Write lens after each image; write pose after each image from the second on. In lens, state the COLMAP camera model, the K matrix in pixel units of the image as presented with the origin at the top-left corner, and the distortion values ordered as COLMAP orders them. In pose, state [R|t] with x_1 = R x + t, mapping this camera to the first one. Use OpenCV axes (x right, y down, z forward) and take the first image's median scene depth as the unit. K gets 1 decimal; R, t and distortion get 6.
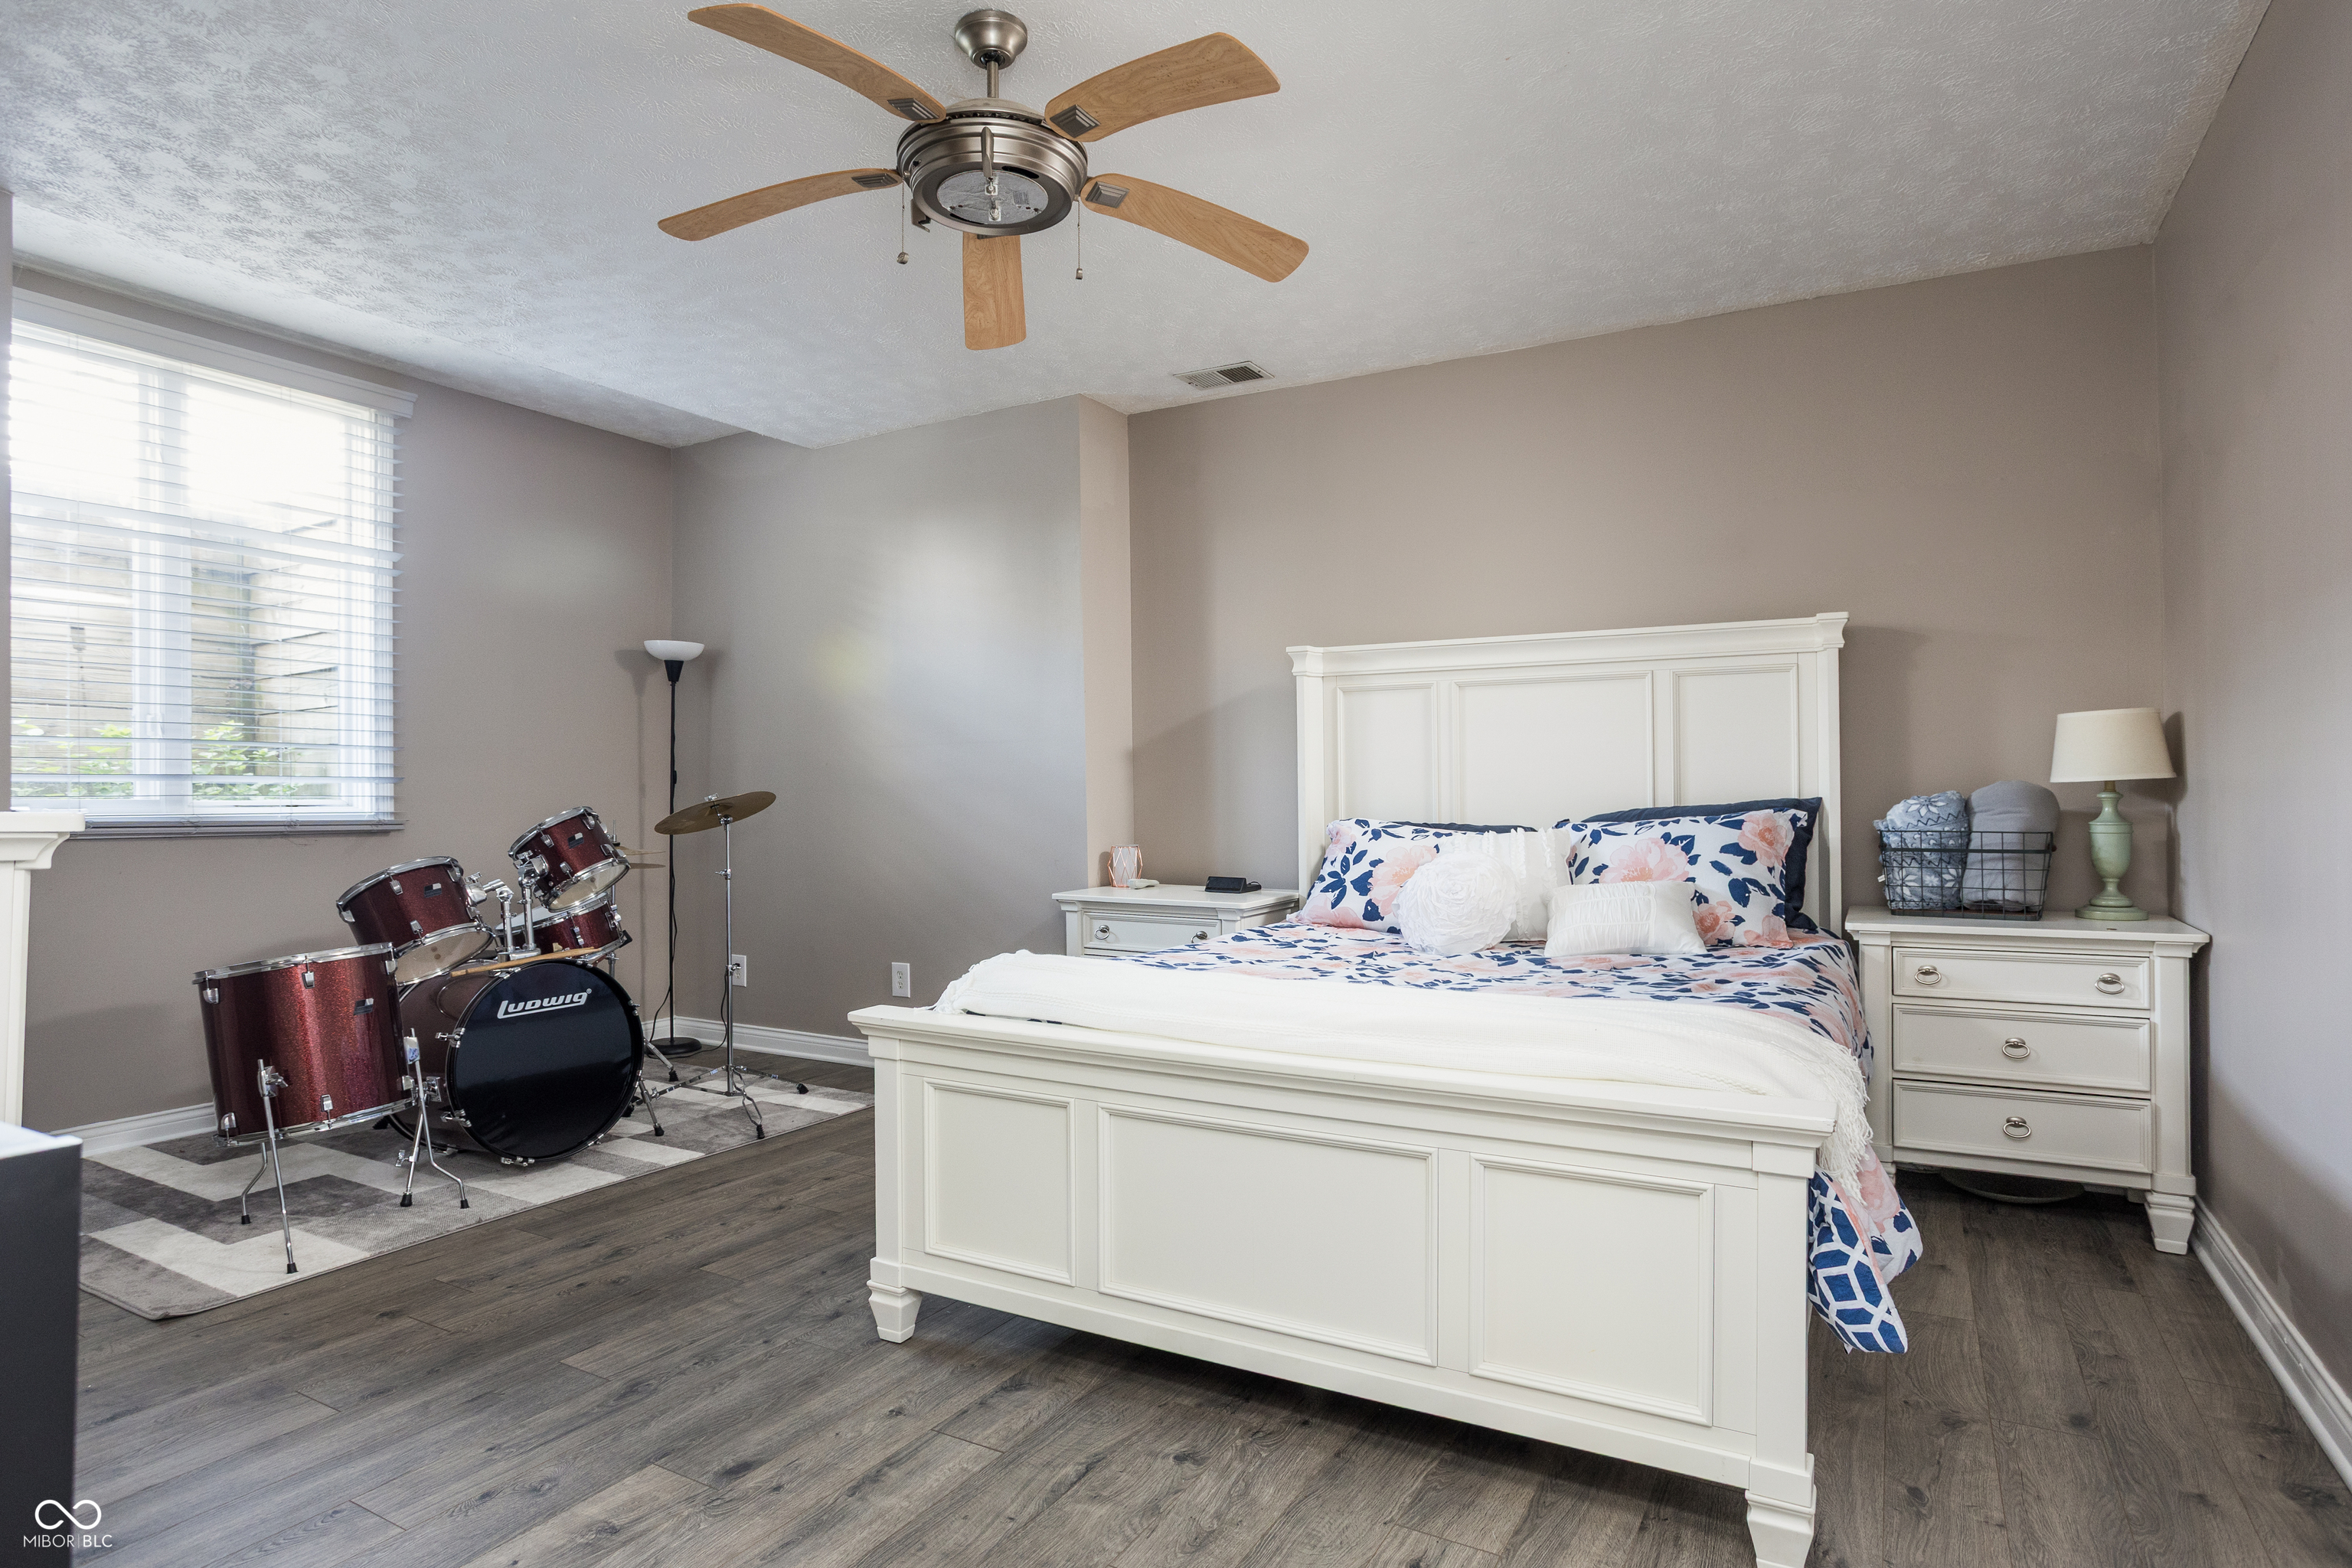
lens RADIAL K [[1259.4, 0, 1176.0], [0, 1259.4, 784.0], [0, 0, 1]] dist [-0.001550, 0.001093]
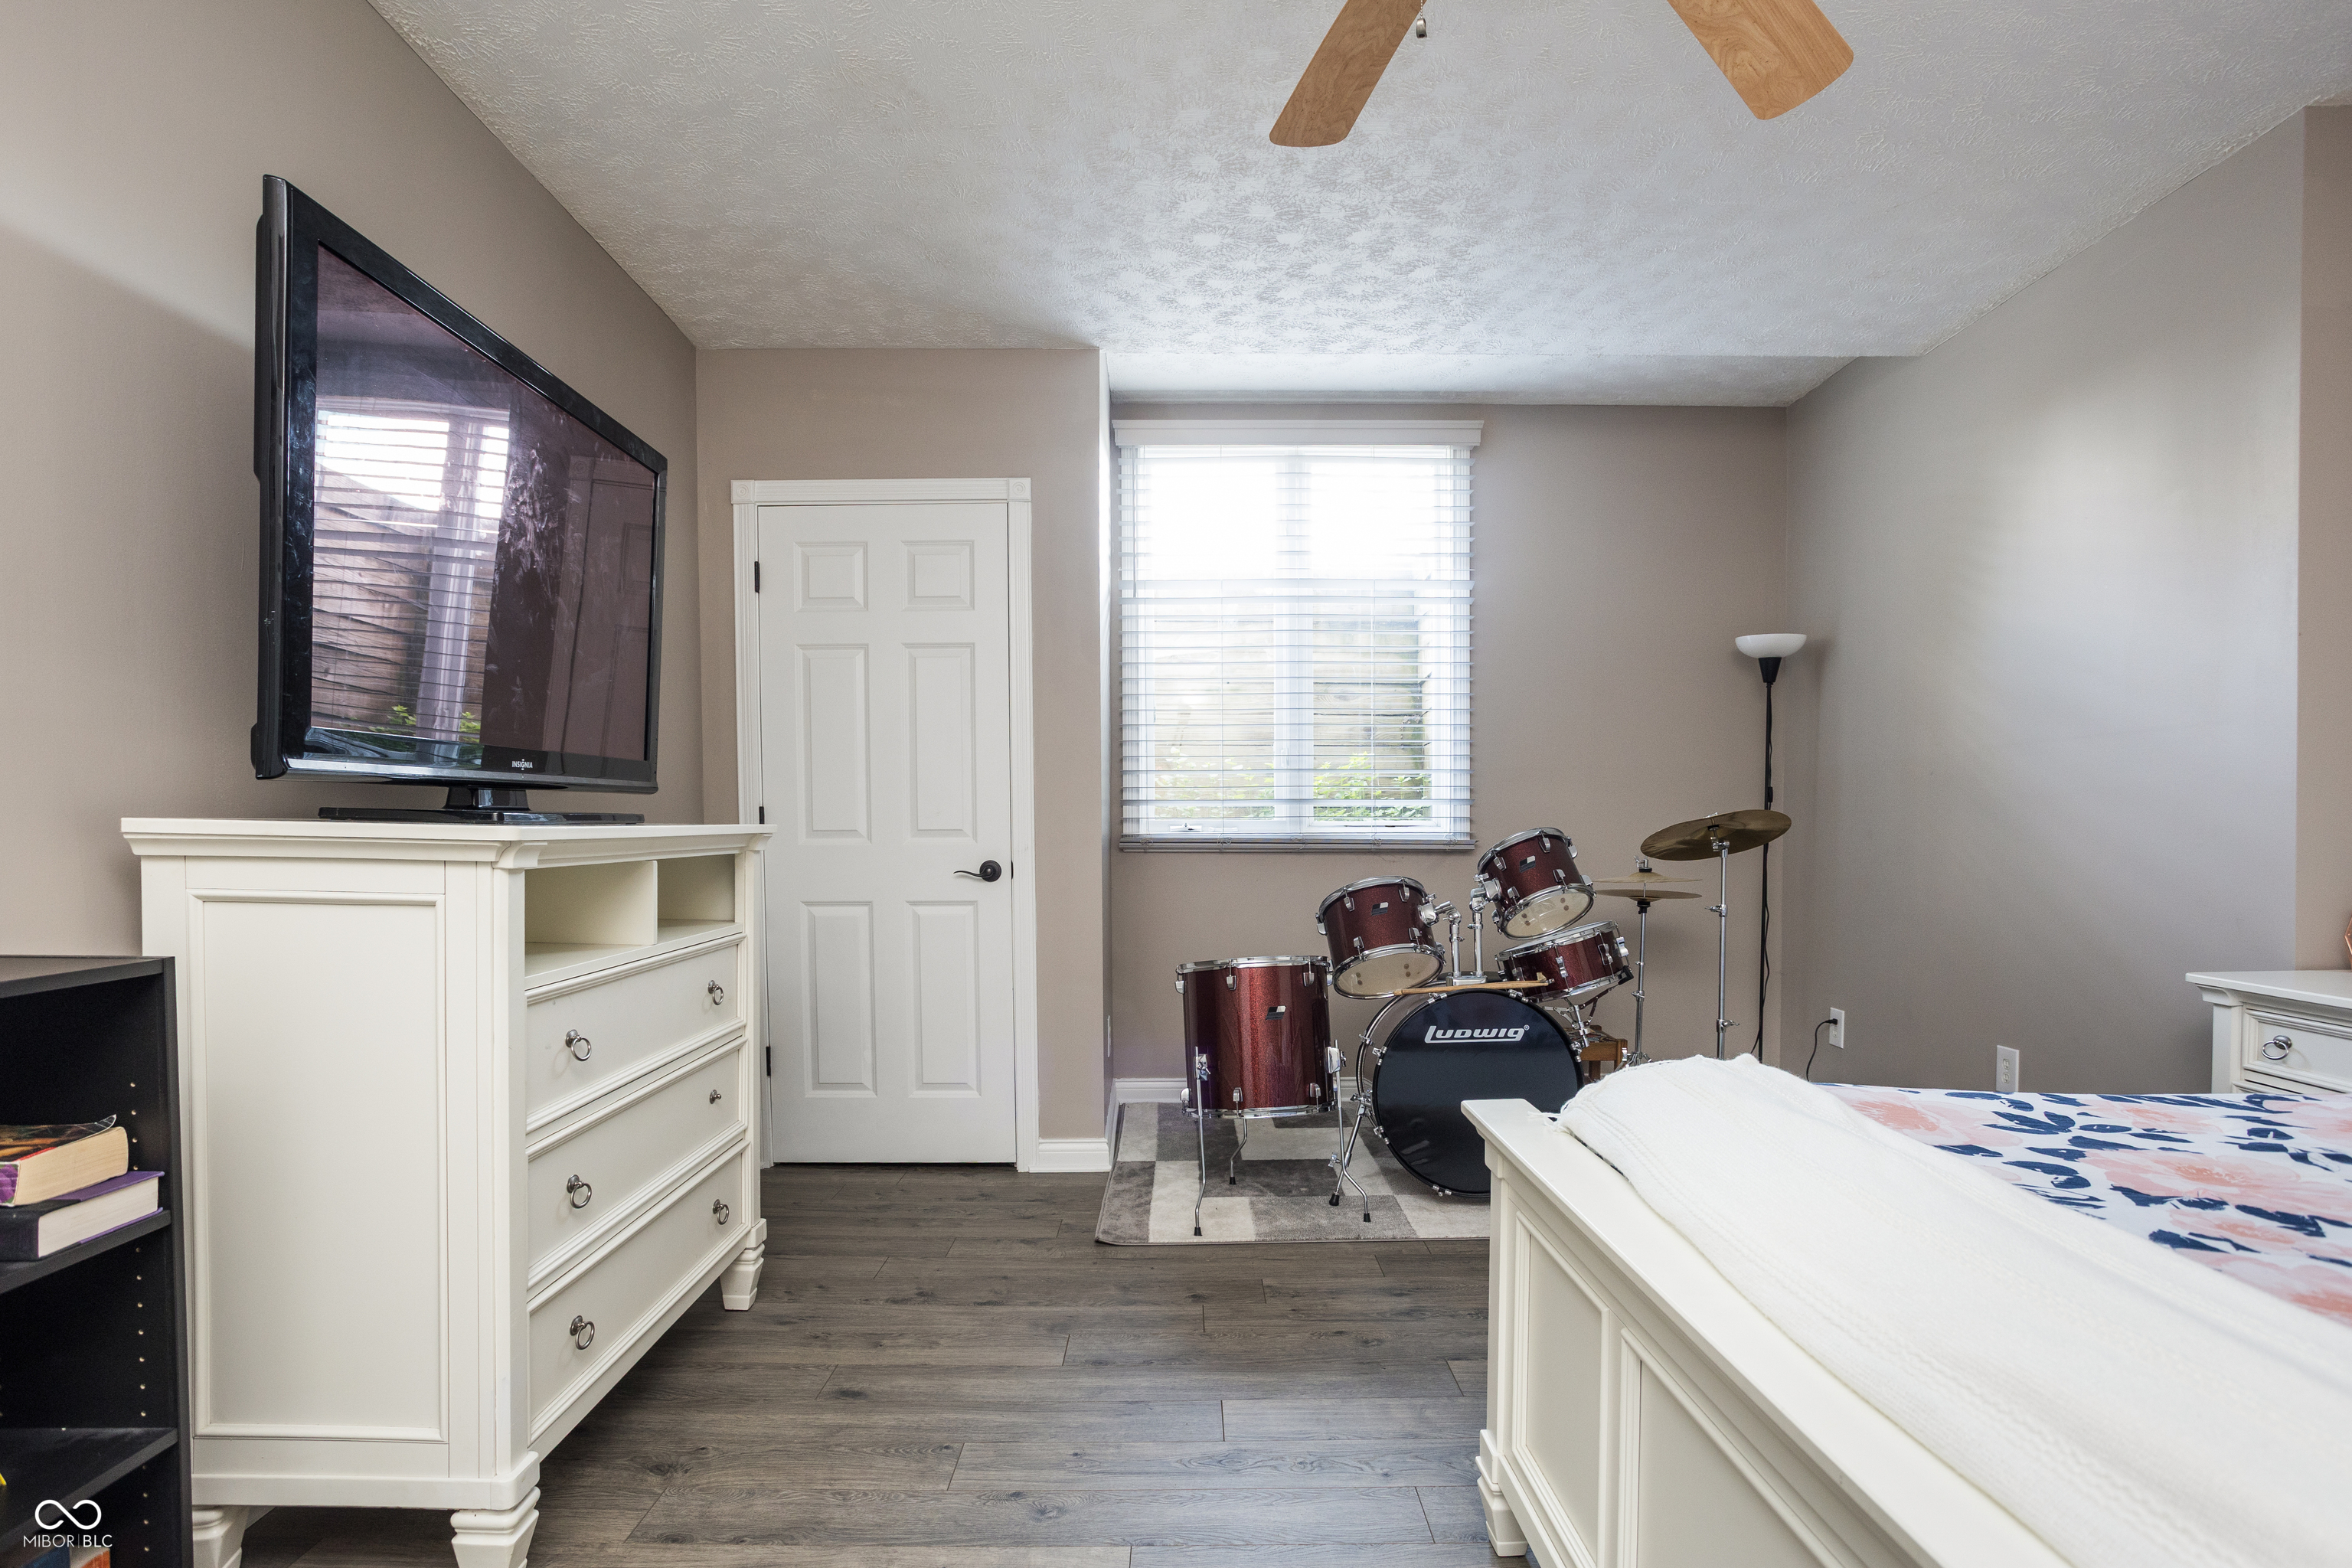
lens RADIAL K [[1268.3, 0, 1179.4], [0, 1268.3, 893.4], [0, 0, 1]] dist [-0.045637, 0.001167]
pose [[0.506040, 0.048325, -0.861155, 0.208668], [0.010515, 0.998009, 0.062184, 0.006588], [0.862446, -0.040523, 0.504524, 0.338421]]
